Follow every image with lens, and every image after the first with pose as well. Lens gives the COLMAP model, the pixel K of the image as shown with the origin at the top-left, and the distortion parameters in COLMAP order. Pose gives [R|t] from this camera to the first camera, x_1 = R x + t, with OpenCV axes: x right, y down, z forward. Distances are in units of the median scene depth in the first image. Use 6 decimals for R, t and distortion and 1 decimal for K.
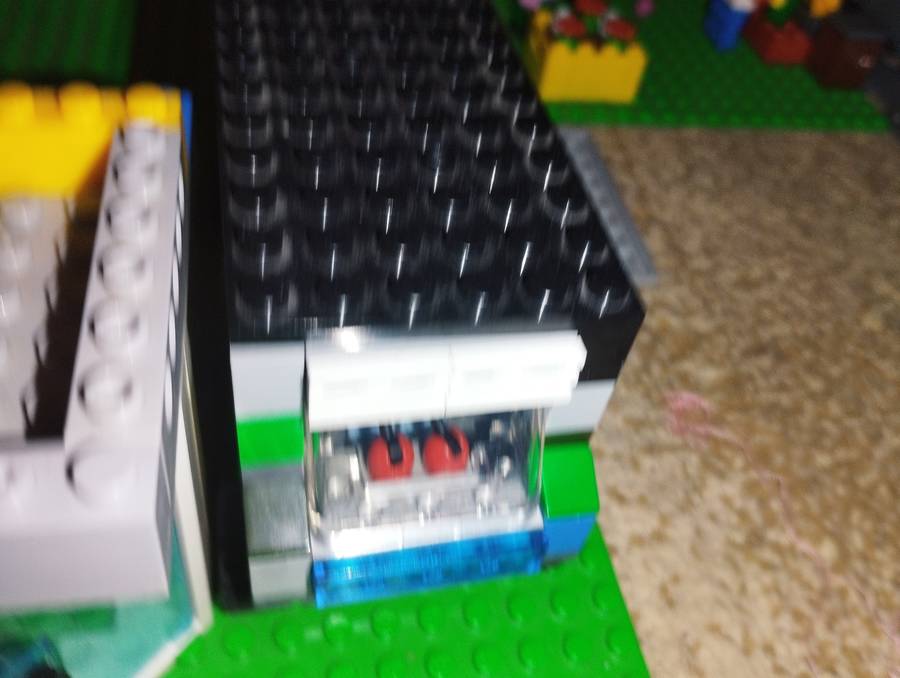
lens RADIAL K [[823.2, 0, 477.5], [0, 823.2, 341.0], [0, 0, 1]] dist [0.014343, -0.131710]
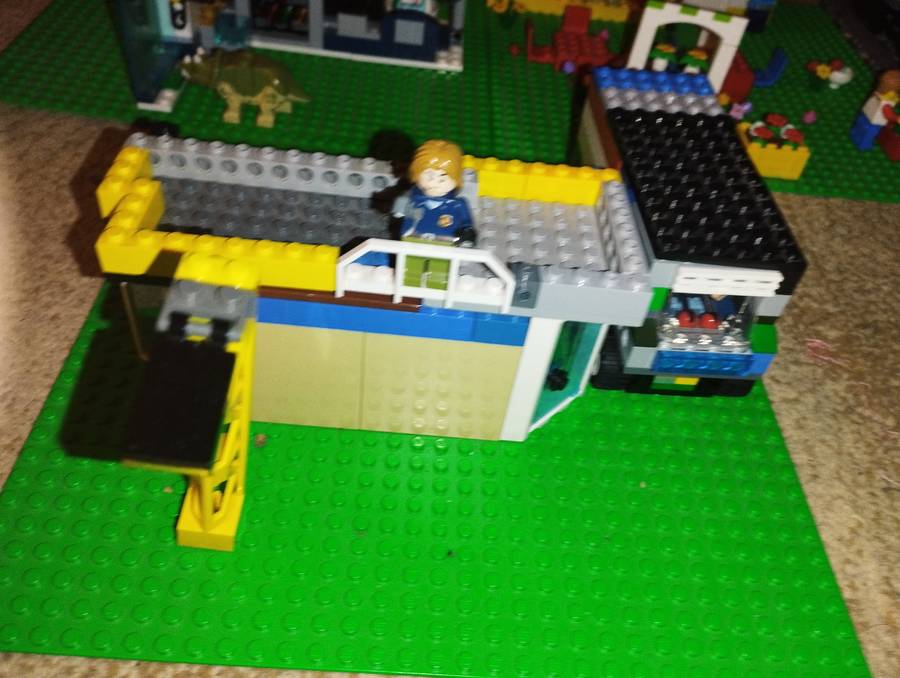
lens RADIAL K [[775.8, 0, 416.1], [0, 775.8, 336.8], [0, 0, 1]] dist [-0.003949, -0.060496]
pose [[0.966257, 0.108637, -0.233548, -0.233060], [-0.120756, 0.991947, -0.038190, 0.254694], [0.227518, 0.065103, 0.971595, -0.963227]]
